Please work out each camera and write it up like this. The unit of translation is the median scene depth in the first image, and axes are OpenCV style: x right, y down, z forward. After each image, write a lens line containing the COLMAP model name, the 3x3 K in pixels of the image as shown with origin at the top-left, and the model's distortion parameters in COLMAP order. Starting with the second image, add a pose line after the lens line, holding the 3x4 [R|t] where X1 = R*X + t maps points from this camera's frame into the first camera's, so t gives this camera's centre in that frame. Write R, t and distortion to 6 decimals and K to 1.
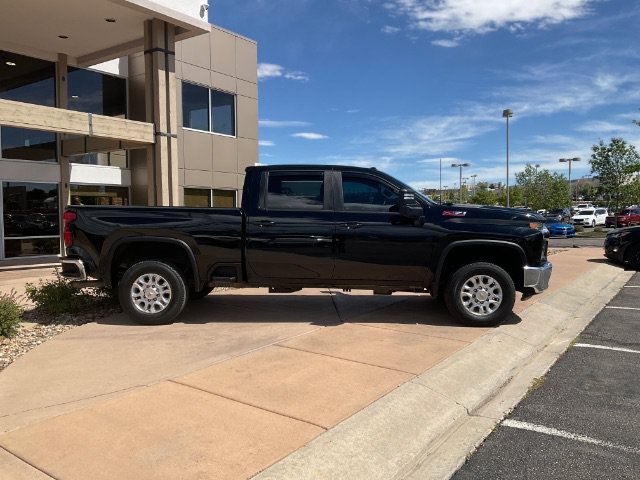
lens RADIAL K [[533.8, 0, 318.8], [0, 533.8, 236.4], [0, 0, 1]] dist [0.086759, -0.147054]
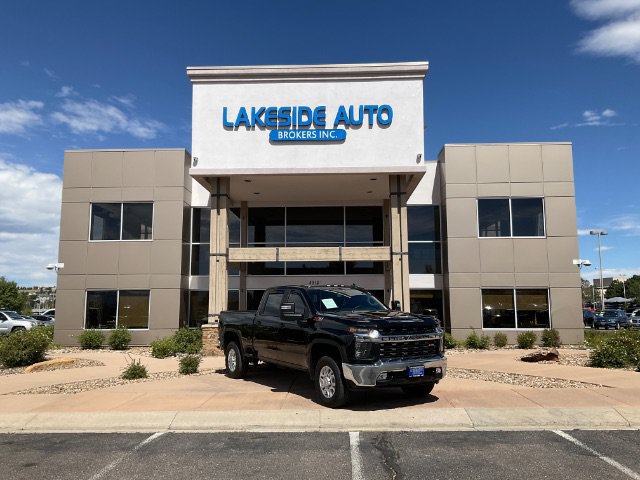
lens RADIAL K [[533.8, 0, 318.8], [0, 533.8, 236.4], [0, 0, 1]] dist [0.086759, -0.147054]
pose [[0.542091, -0.106597, -0.833531, 0.730243], [-0.035174, 0.988174, -0.149250, -0.024505], [0.839583, 0.110226, 0.531930, 0.118191]]
